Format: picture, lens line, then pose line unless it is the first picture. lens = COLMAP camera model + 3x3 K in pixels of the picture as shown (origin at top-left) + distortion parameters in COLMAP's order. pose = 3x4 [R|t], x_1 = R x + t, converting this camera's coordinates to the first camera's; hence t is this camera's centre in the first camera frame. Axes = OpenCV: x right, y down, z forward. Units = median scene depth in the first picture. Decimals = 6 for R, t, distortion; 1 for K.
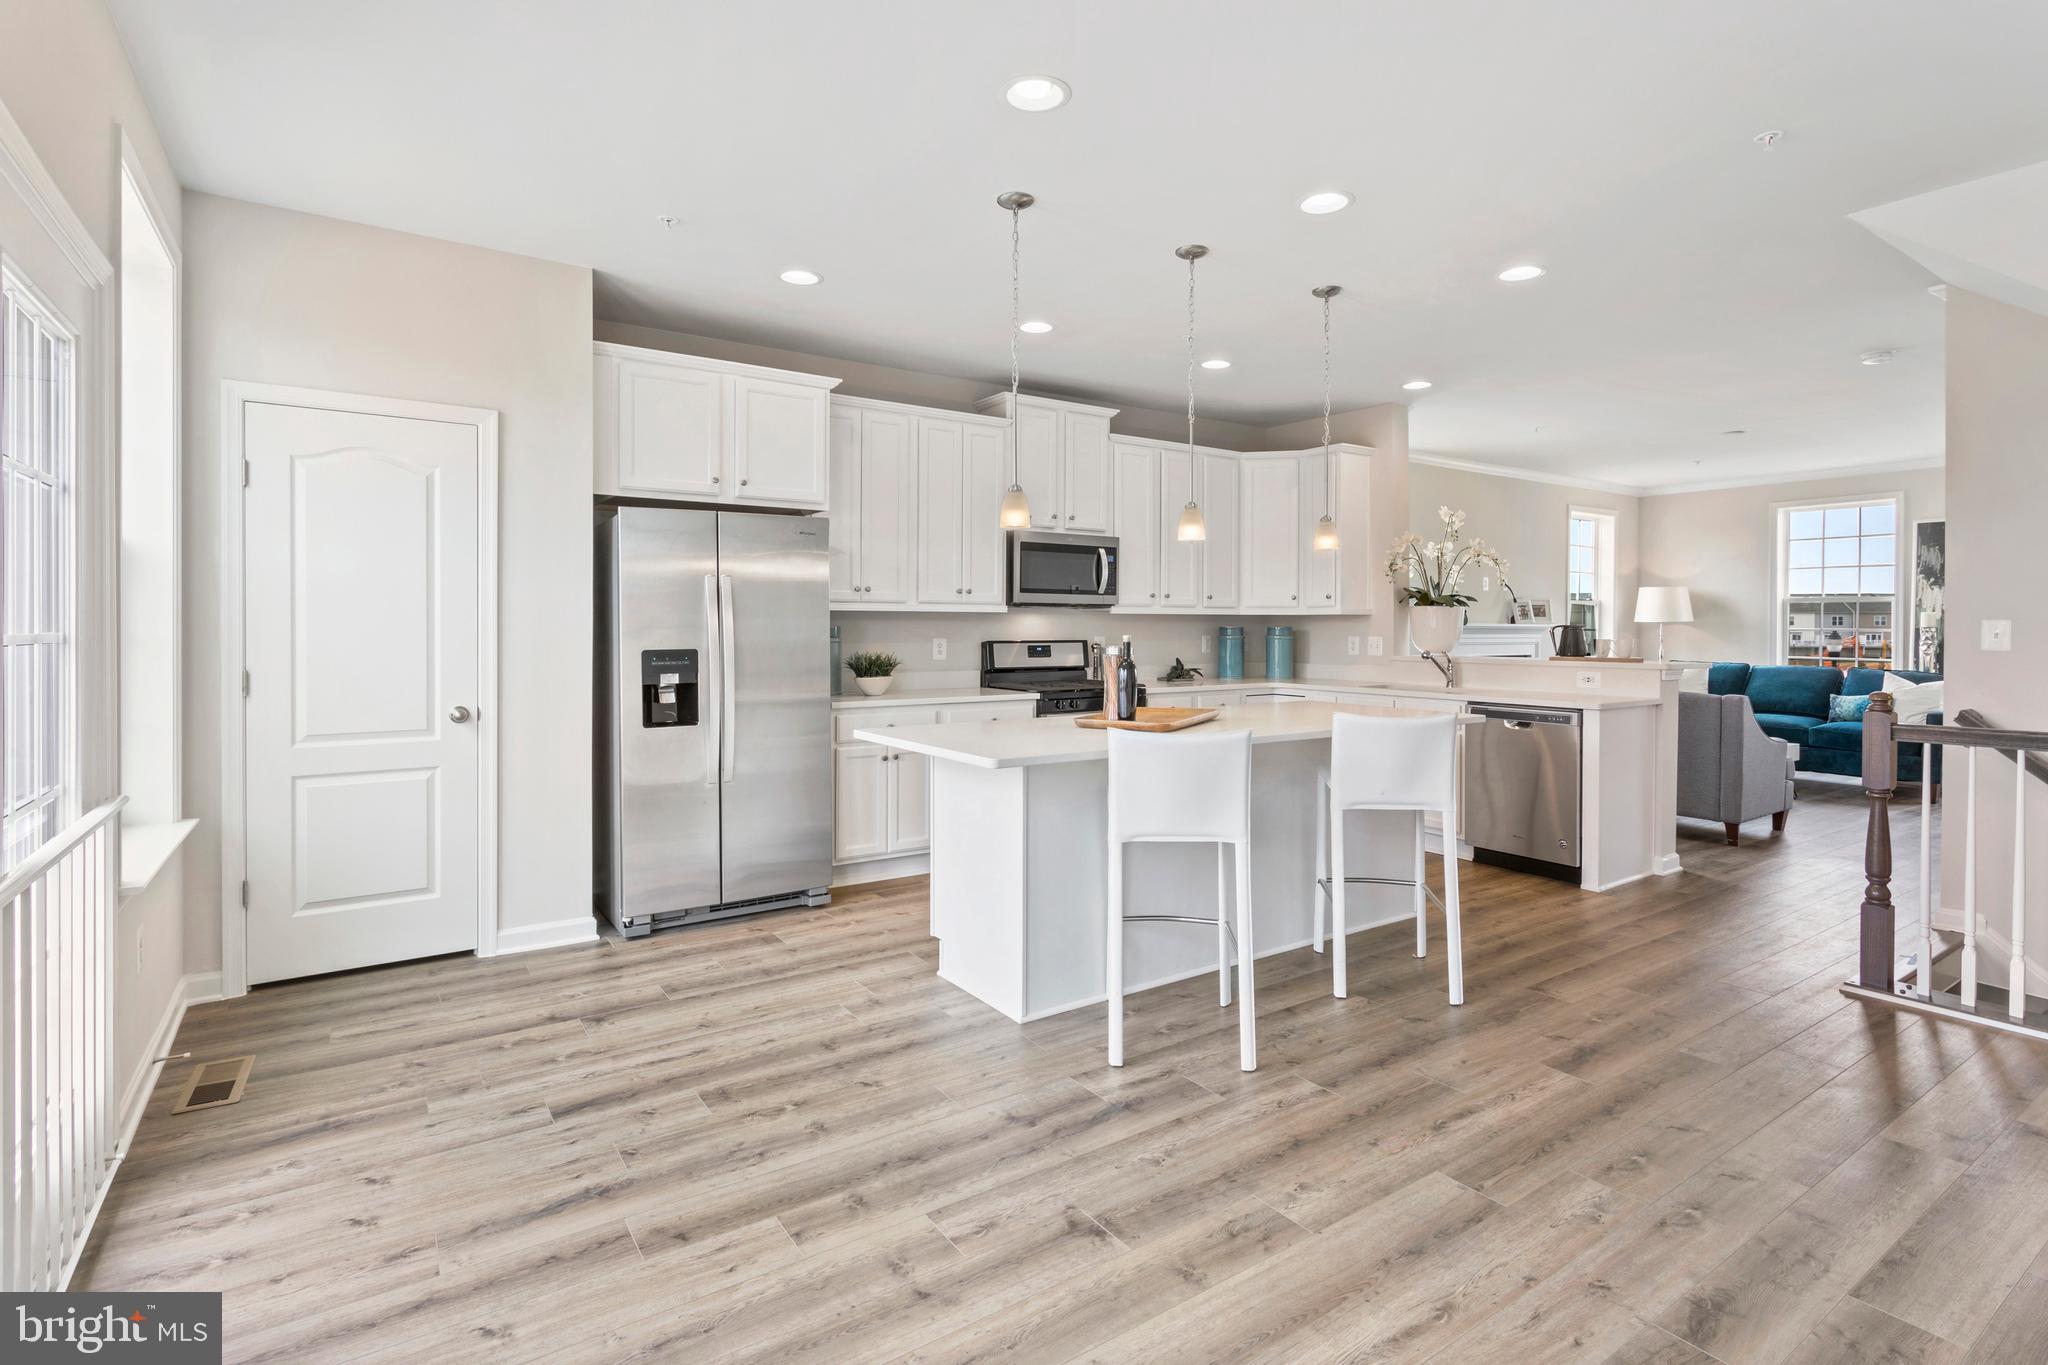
lens RADIAL K [[996.4, 0, 1034.3], [0, 996.4, 645.7], [0, 0, 1]] dist [0.000418, 0.000937]
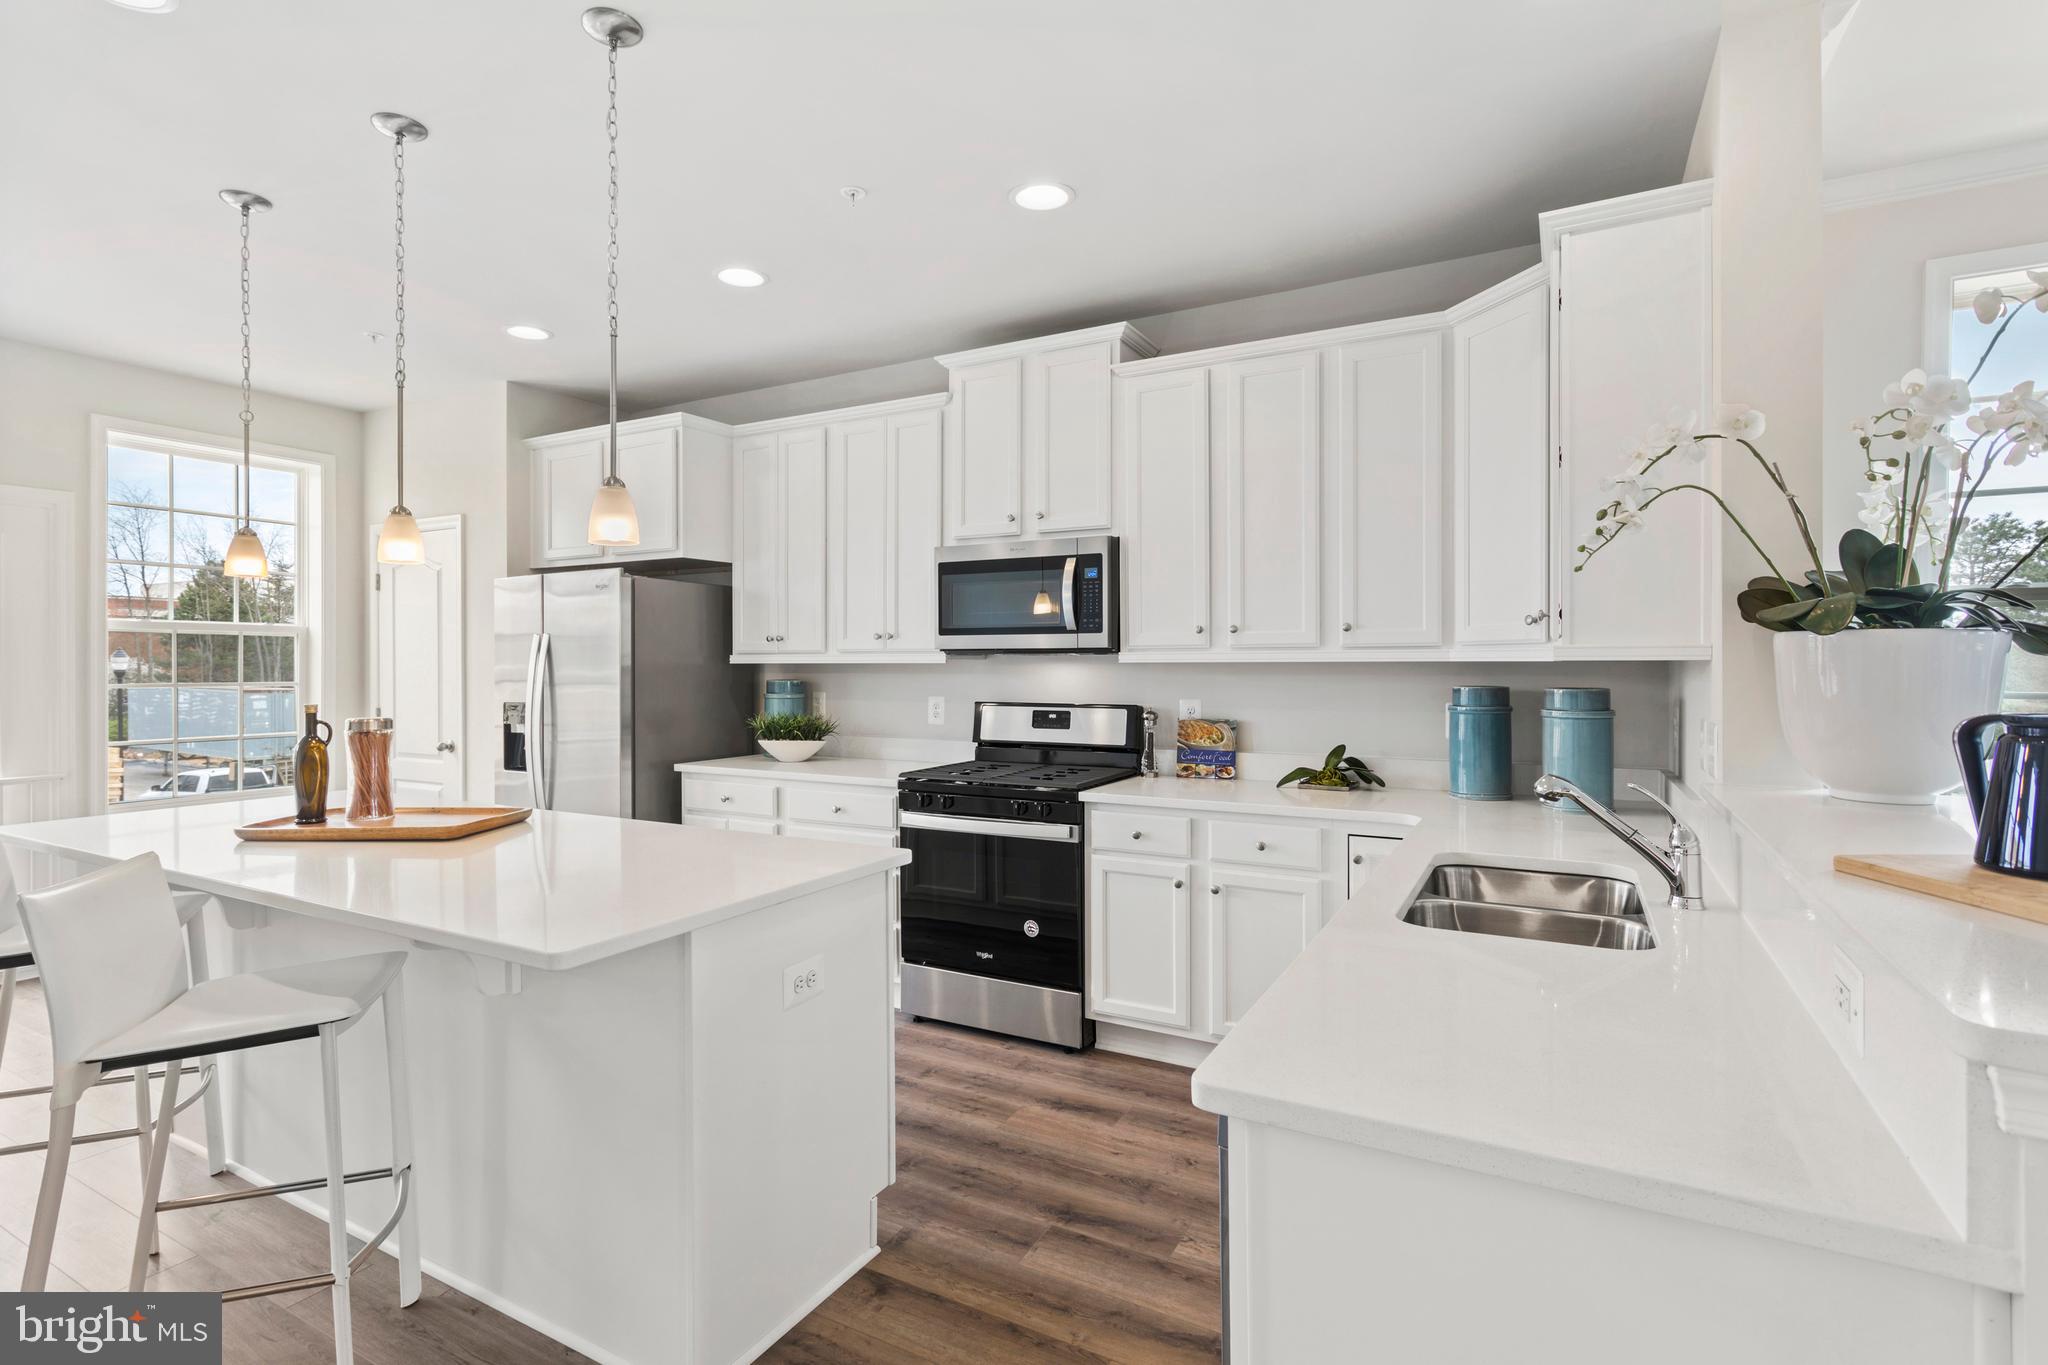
lens RADIAL K [[996.4, 0, 1015.8], [0, 996.4, 669.9], [0, 0, 1]] dist [0.000418, 0.000937]
pose [[0.436399, 0.003073, -0.899748, 0.625104], [-0.014803, 0.999883, -0.003764, -0.025946], [0.899631, 0.014961, 0.436394, 0.718428]]
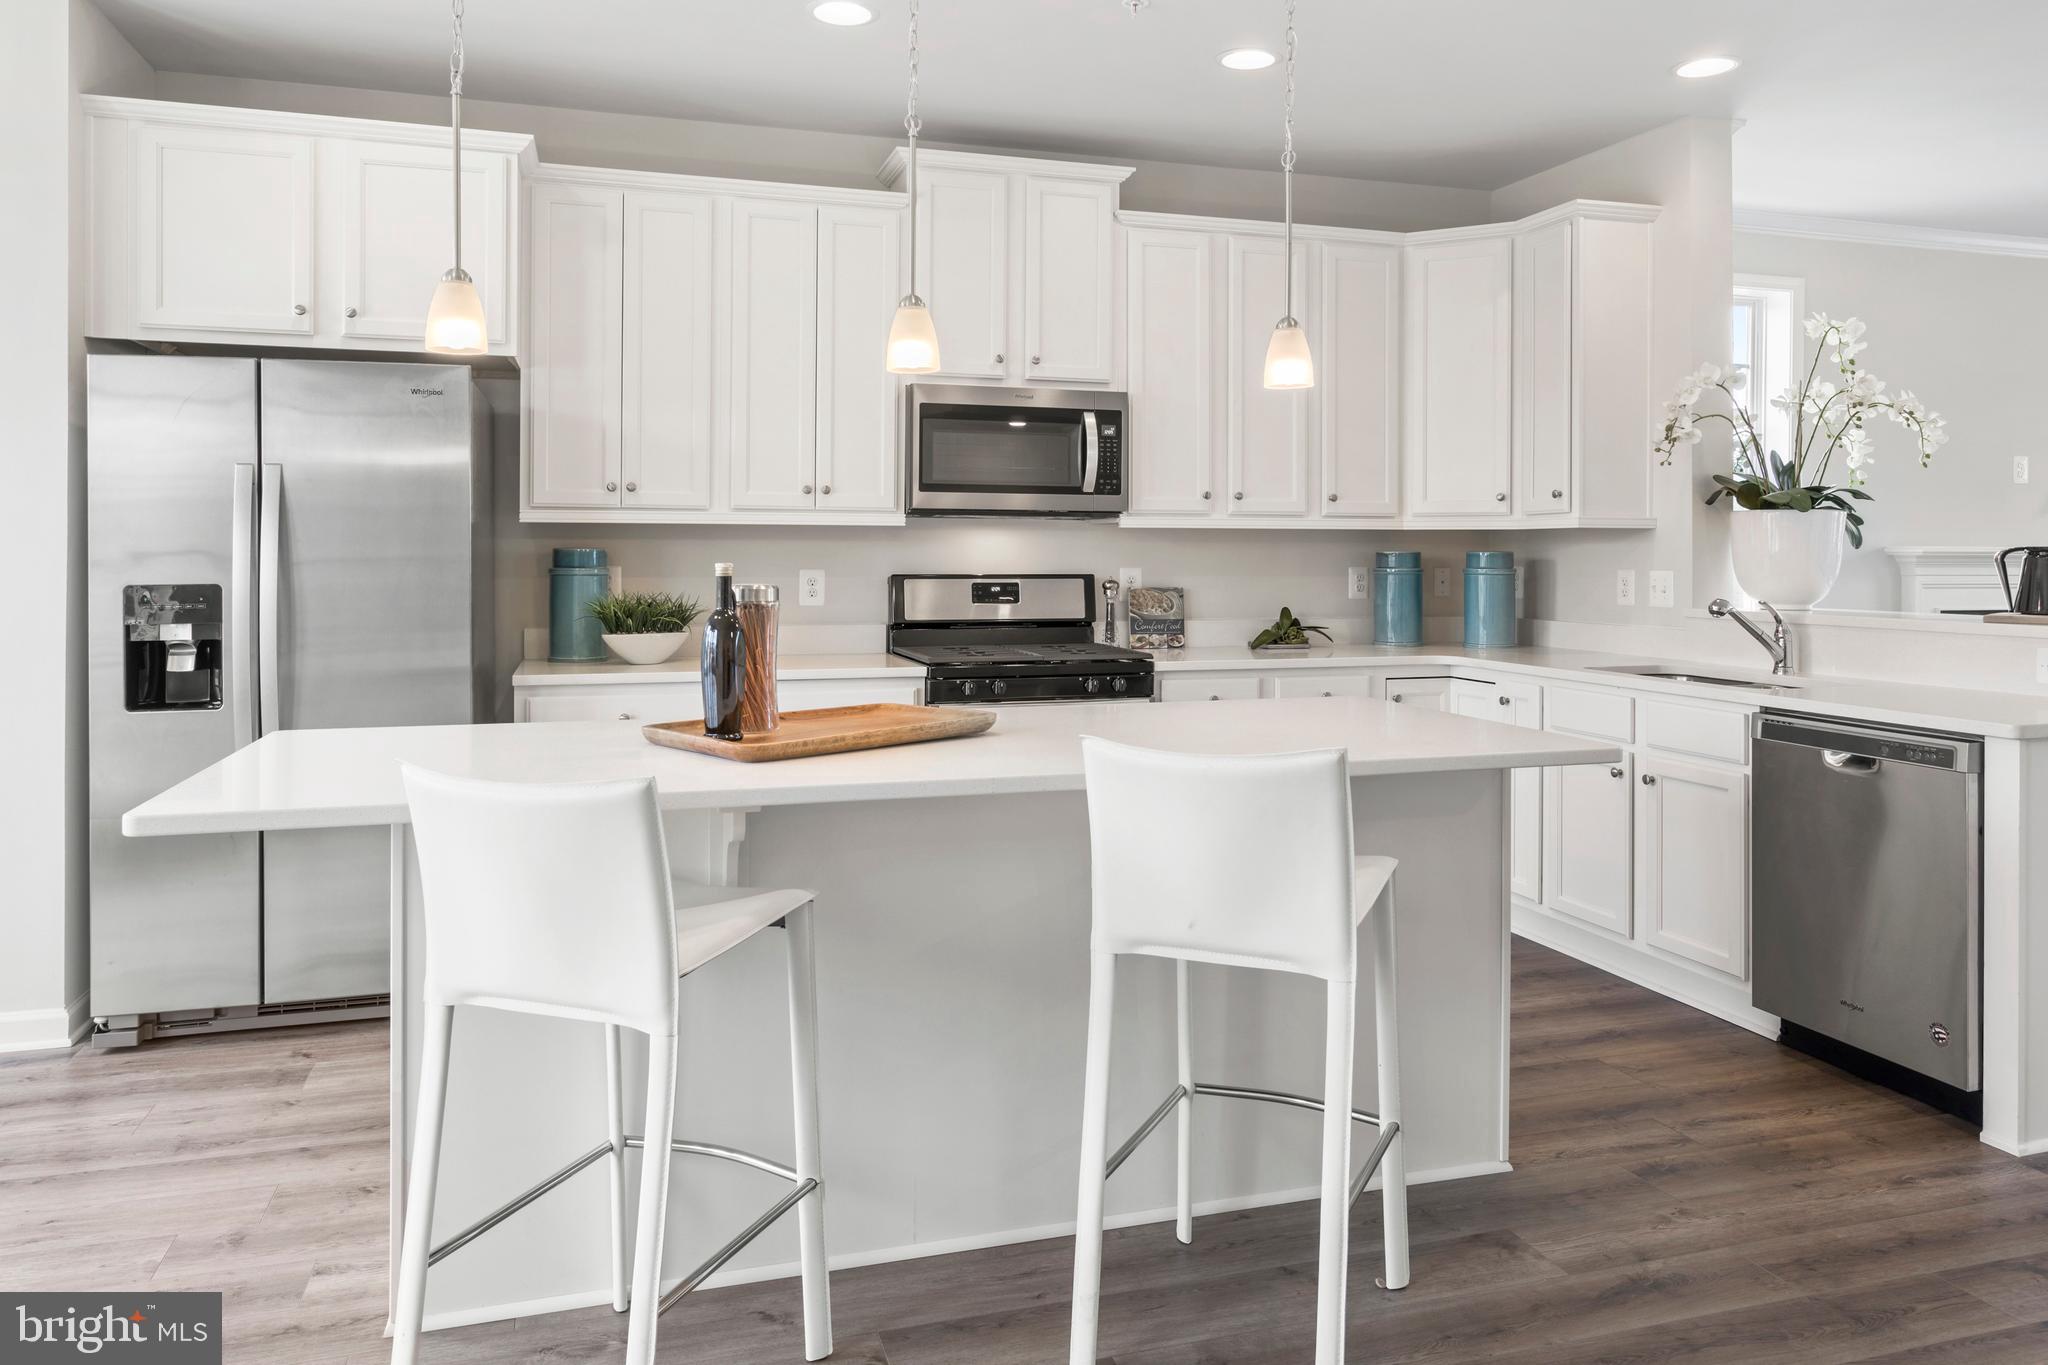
lens RADIAL K [[1424.5, 0, 1000.4], [0, 1424.5, 558.1], [0, 0, 1]] dist [-0.002637, 0.002988]
pose [[0.954279, 0.002326, -0.298907, 0.267889], [-0.007446, 0.999844, -0.015992, -0.001477], [0.298823, 0.017487, 0.954148, 0.218896]]
